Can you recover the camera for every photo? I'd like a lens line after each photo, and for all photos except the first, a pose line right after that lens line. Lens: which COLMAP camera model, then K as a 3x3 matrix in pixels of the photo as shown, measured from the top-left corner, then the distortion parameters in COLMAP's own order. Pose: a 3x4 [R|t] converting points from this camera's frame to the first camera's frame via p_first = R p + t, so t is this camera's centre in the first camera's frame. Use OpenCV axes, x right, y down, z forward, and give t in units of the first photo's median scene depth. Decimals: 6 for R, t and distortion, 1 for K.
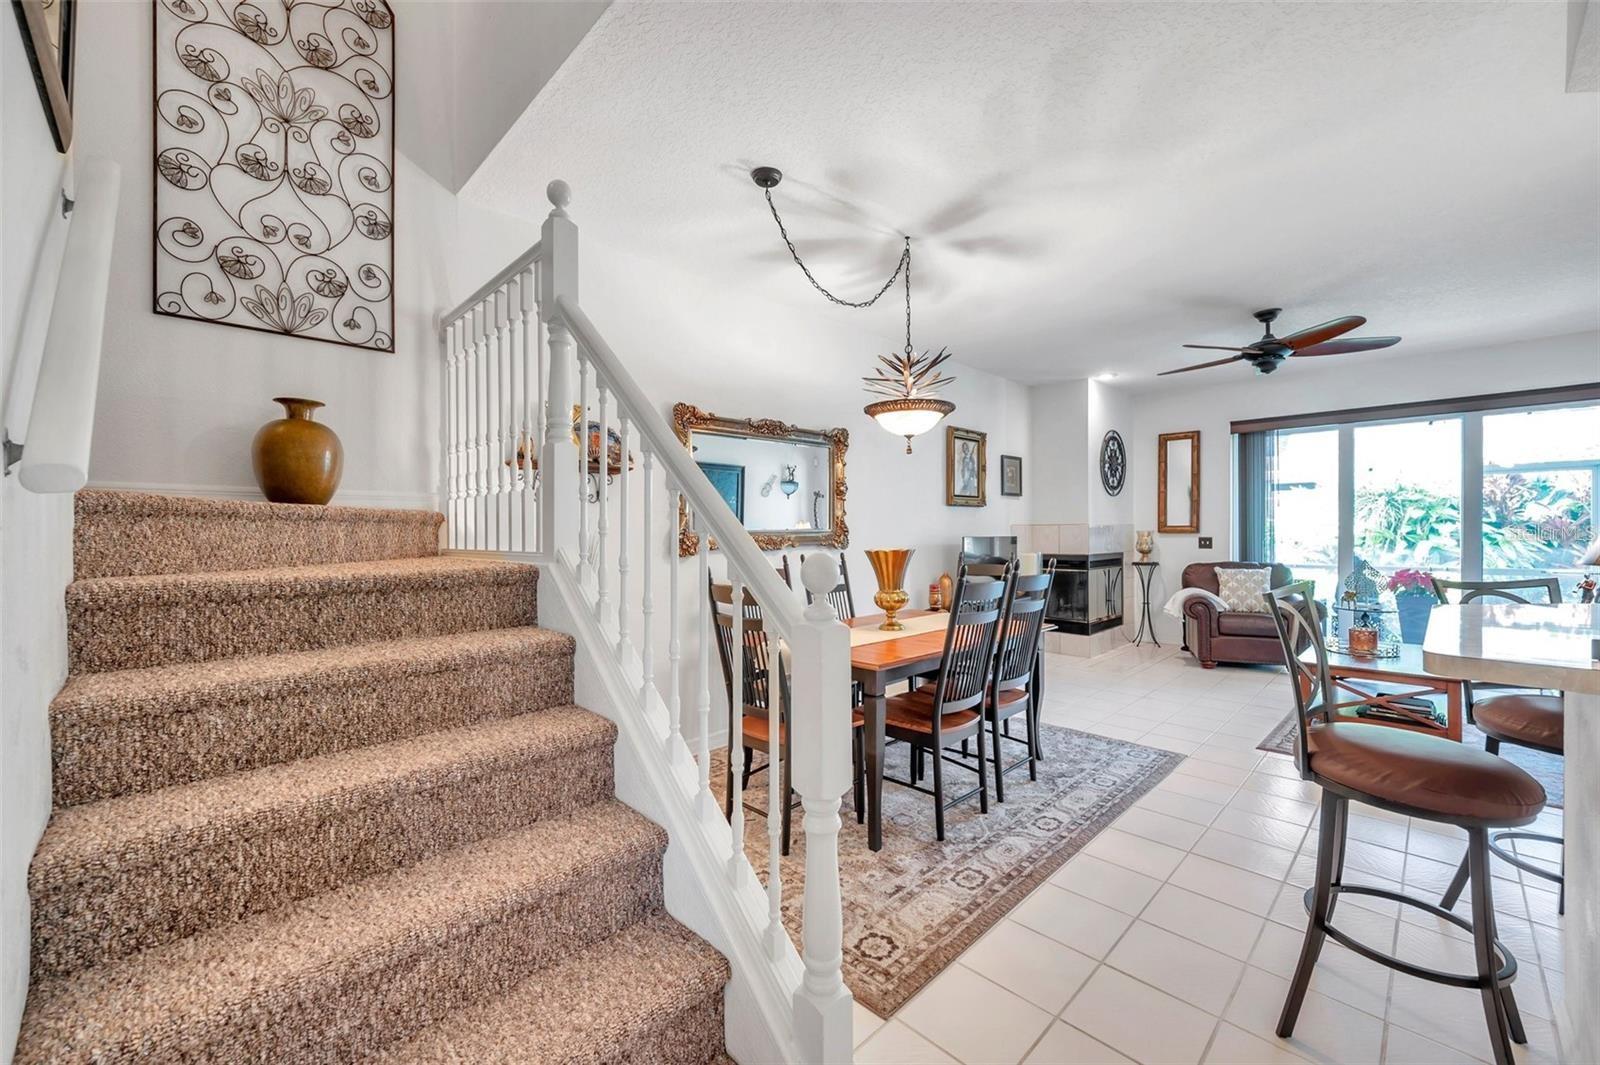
lens RADIAL K [[633.5, 0, 801.4], [0, 633.5, 534.2], [0, 0, 1]] dist [0.001696, -0.000156]
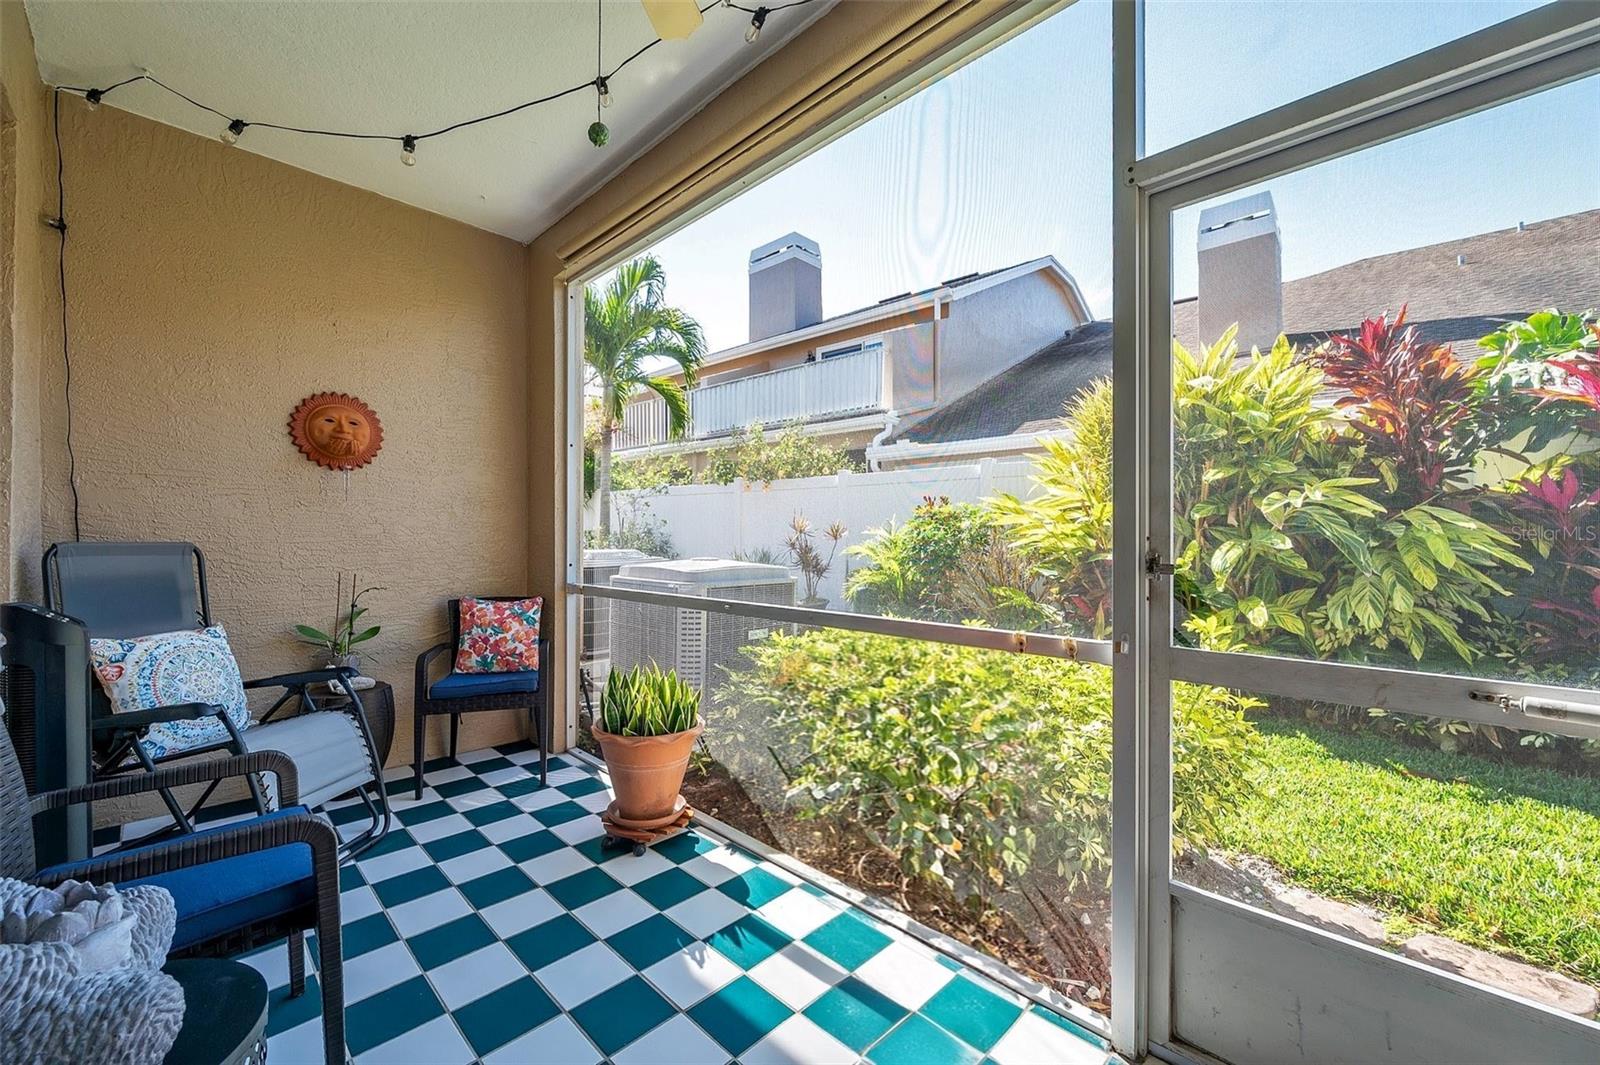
lens RADIAL K [[633.5, 0, 798.6], [0, 633.5, 536.2], [0, 0, 1]] dist [0.001696, -0.000156]
pose [[0.999971, 0.006198, 0.004510, 0.987133], [-0.006189, 0.999979, -0.001992, 0.015351], [-0.004522, 0.001964, 0.999988, 0.828580]]
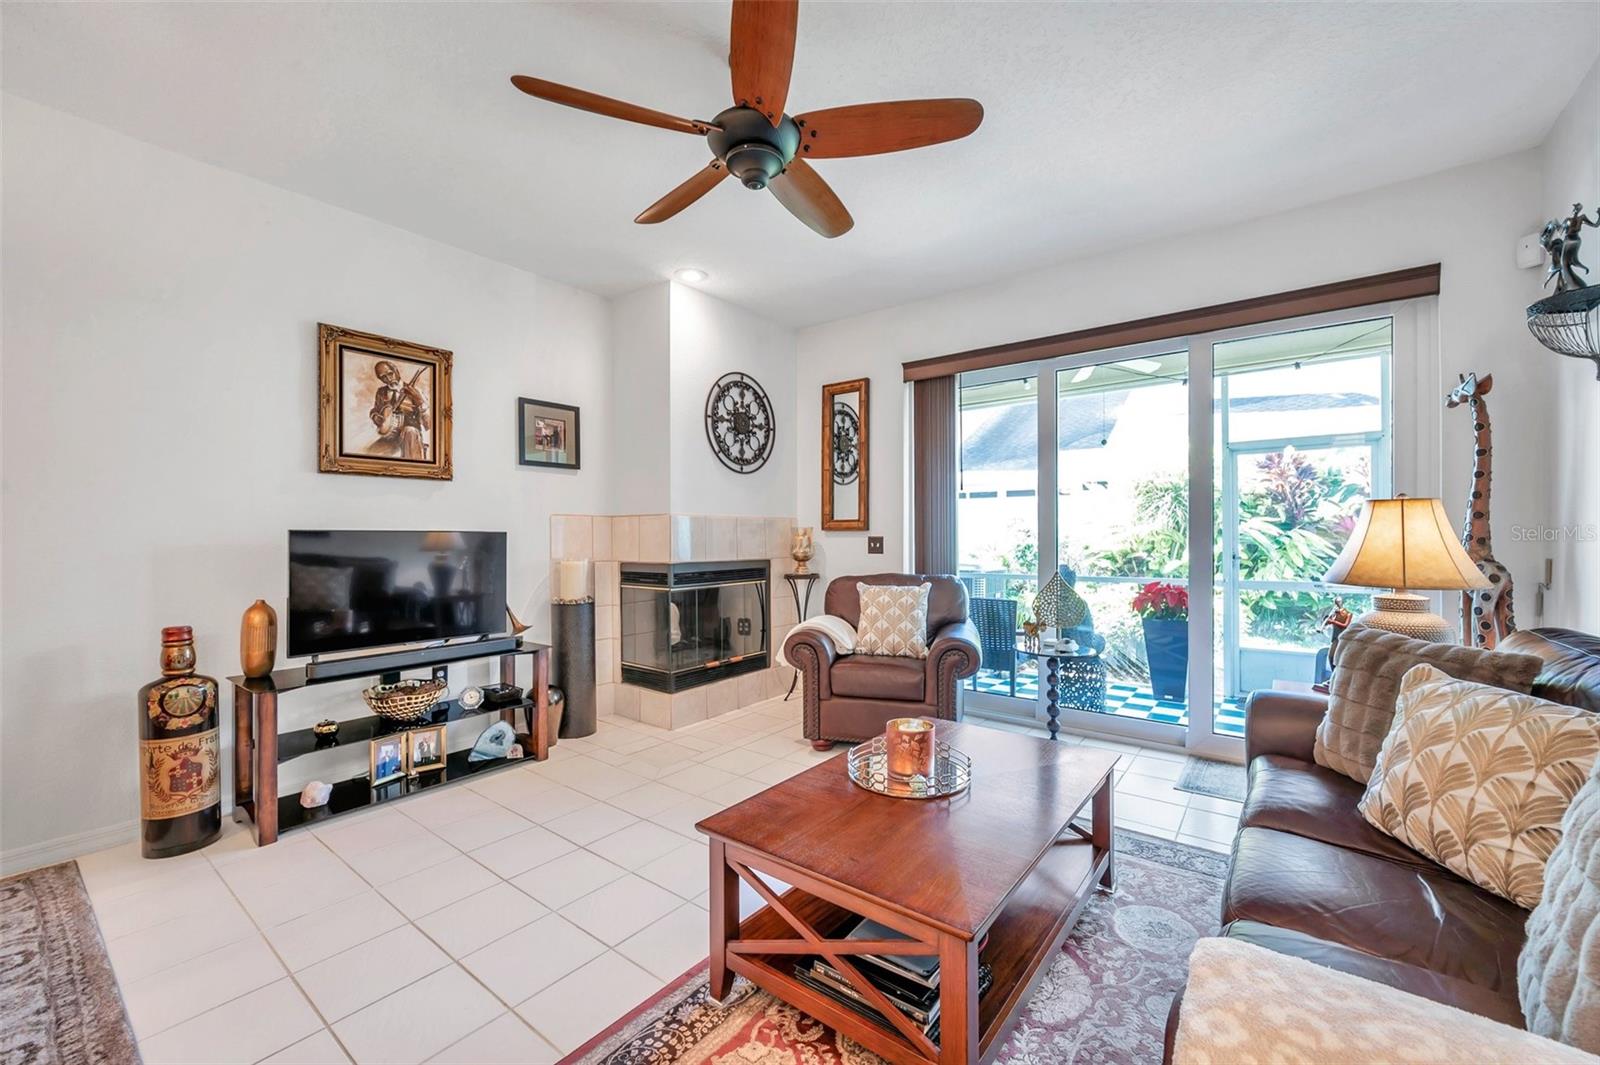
lens RADIAL K [[633.5, 0, 799.3], [0, 633.5, 537.4], [0, 0, 1]] dist [0.001696, -0.000156]
pose [[0.990781, 0.004354, 0.135405, 0.477291], [-0.003898, 0.999986, -0.003632, 0.008415], [-0.135419, 0.003070, 0.990784, 0.354623]]
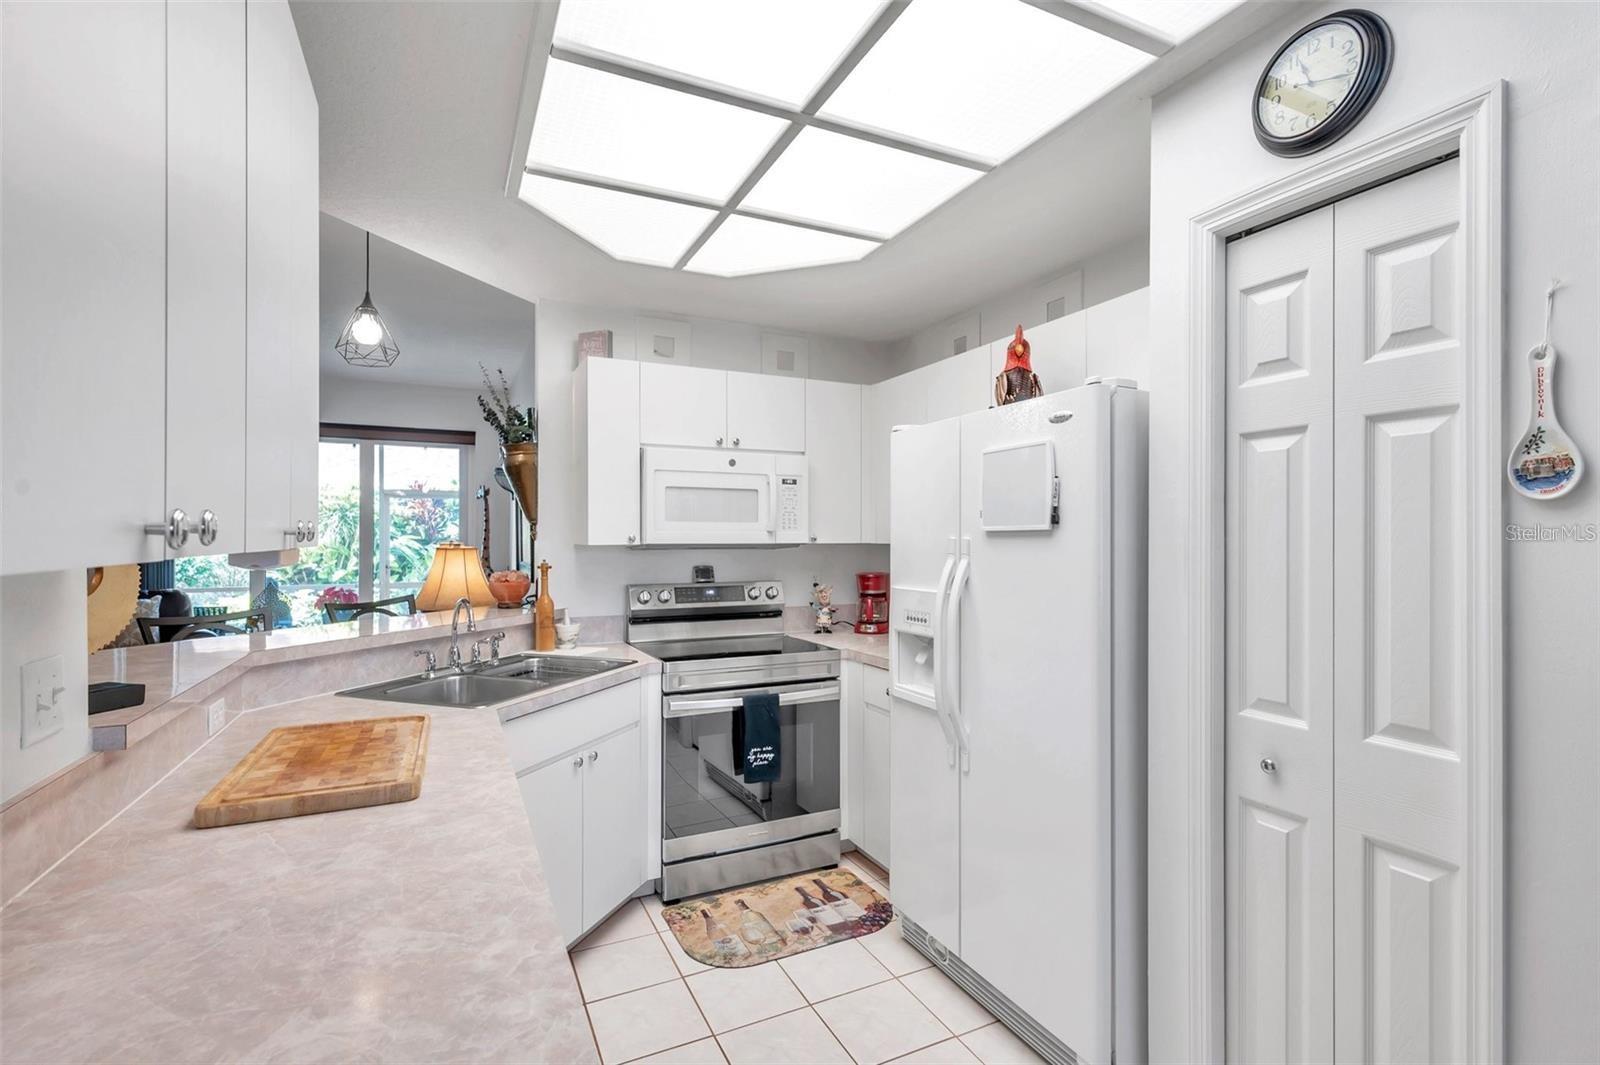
lens RADIAL K [[732.6, 0, 805.3], [0, 732.6, 536.2], [0, 0, 1]] dist [0.001457, -0.000061]
pose [[0.316707, 0.012035, 0.948447, 0.097902], [-0.001215, 0.999924, -0.012282, -0.012764], [-0.948523, 0.002737, 0.316698, -0.079703]]
